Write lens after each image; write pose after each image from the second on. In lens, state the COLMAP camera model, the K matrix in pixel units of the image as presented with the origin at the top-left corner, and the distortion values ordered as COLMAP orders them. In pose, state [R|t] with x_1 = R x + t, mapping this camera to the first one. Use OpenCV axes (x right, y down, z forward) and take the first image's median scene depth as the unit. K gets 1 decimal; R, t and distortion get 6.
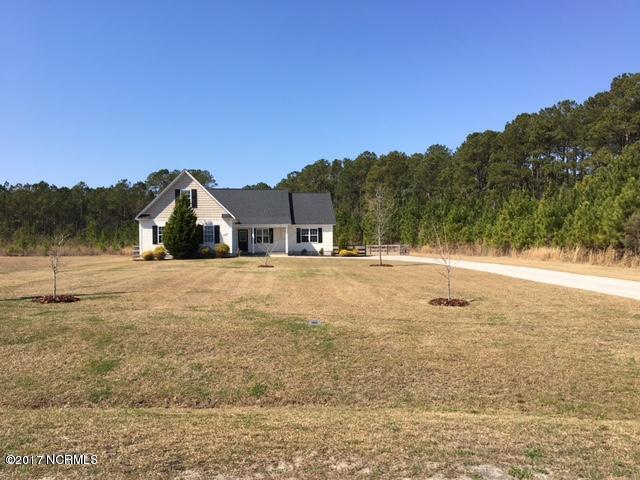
lens RADIAL K [[537.7, 0, 325.7], [0, 537.7, 242.9], [0, 0, 1]] dist [0.061680, -0.092803]
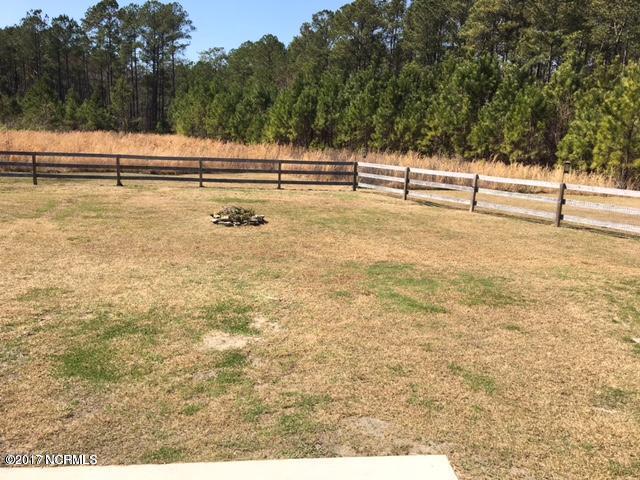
lens RADIAL K [[537.7, 0, 323.6], [0, 537.7, 241.0], [0, 0, 1]] dist [0.061680, -0.092803]
pose [[0.998224, 0.056601, -0.018554, -0.108331], [-0.051792, 0.978635, 0.198976, -0.014367], [0.029420, -0.197662, 0.979829, 1.180264]]
